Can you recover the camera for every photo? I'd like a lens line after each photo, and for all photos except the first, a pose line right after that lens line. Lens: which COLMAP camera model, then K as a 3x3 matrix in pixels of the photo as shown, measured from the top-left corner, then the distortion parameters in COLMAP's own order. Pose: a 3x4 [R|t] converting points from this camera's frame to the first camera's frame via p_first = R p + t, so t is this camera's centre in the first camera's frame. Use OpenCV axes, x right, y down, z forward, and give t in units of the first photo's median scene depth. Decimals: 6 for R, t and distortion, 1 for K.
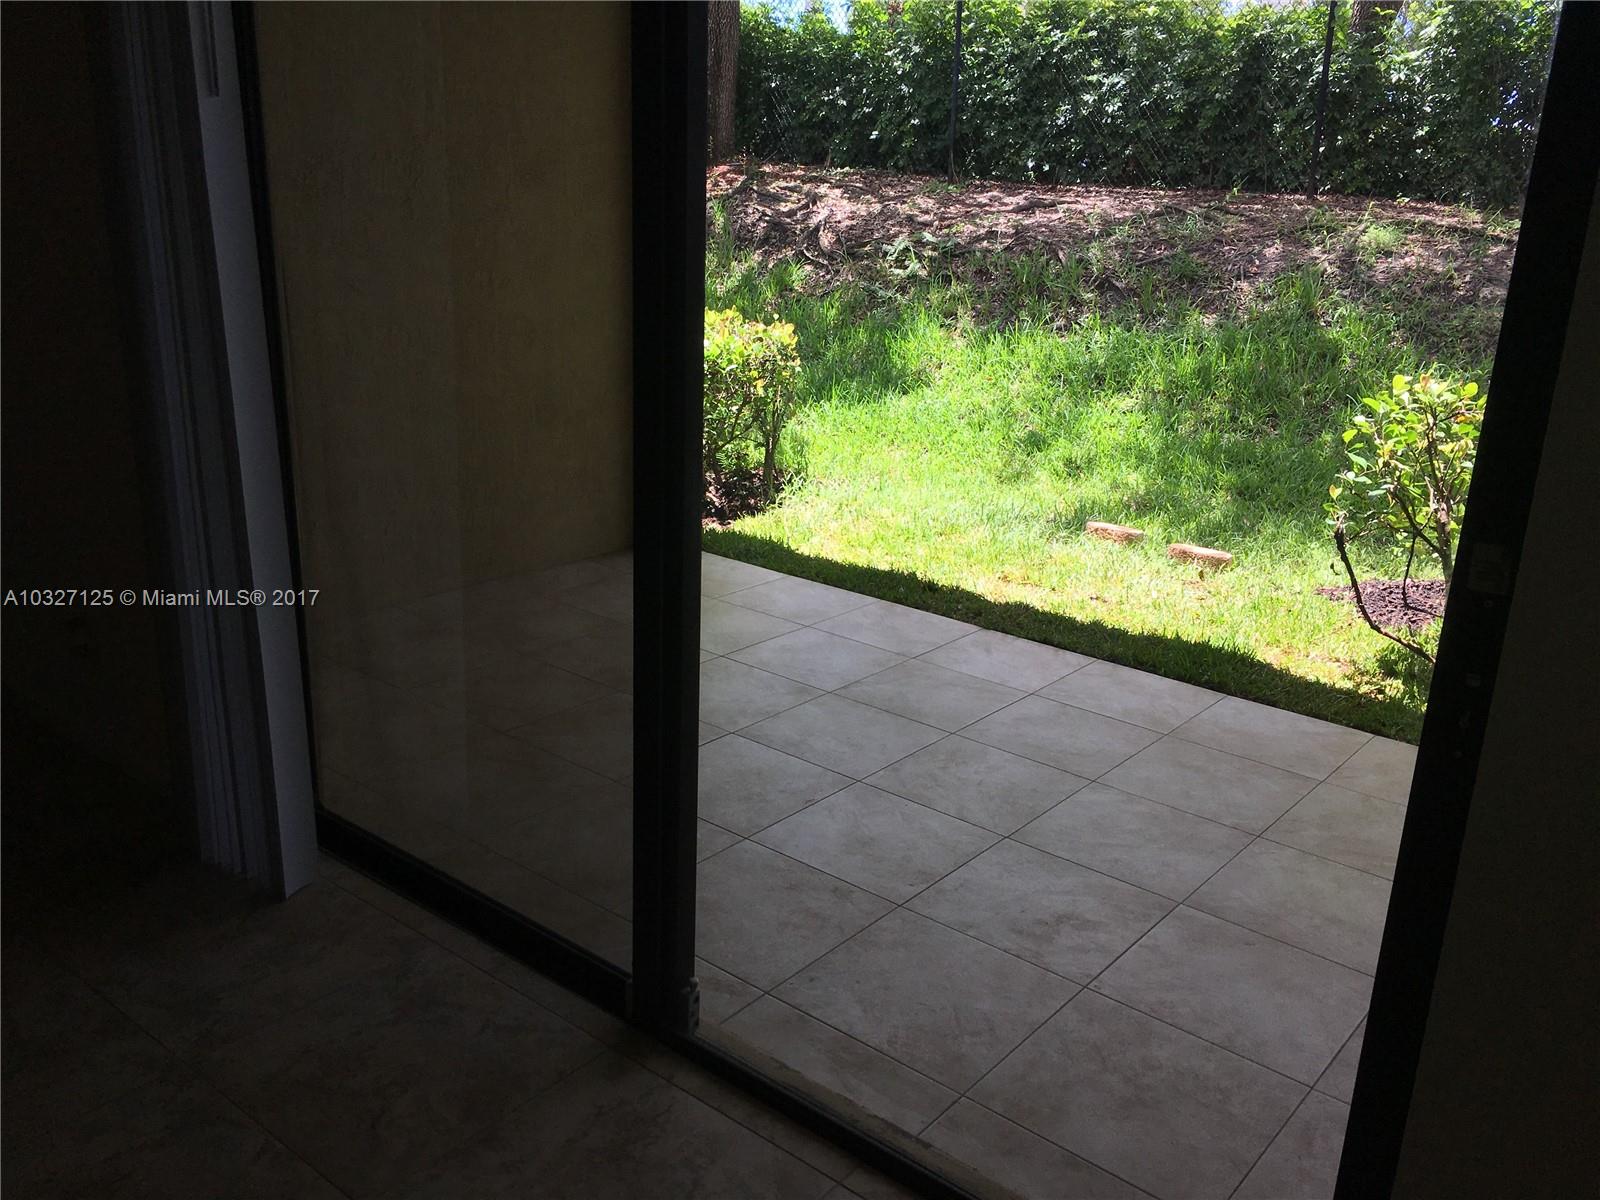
lens RADIAL K [[1359.0, 0, 794.6], [0, 1359.0, 600.0], [0, 0, 1]] dist [0.065963, -0.076097]
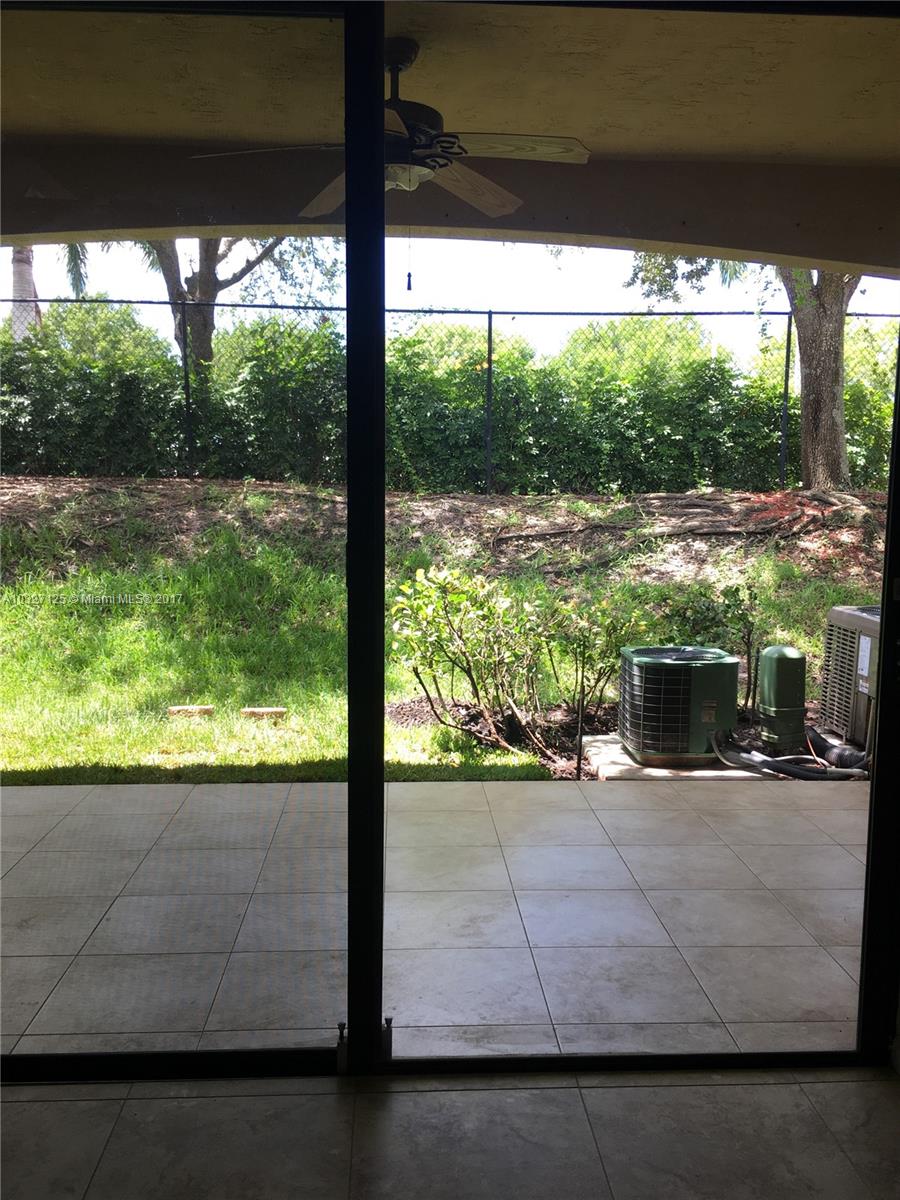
lens RADIAL K [[1019.3, 0, 450.2], [0, 1019.3, 609.6], [0, 0, 1]] dist [0.065963, -0.076097]
pose [[0.740107, -0.112444, 0.663022, -0.187299], [0.223218, 0.971101, -0.084478, -0.002722], [-0.634362, 0.210521, 0.743818, 0.038845]]
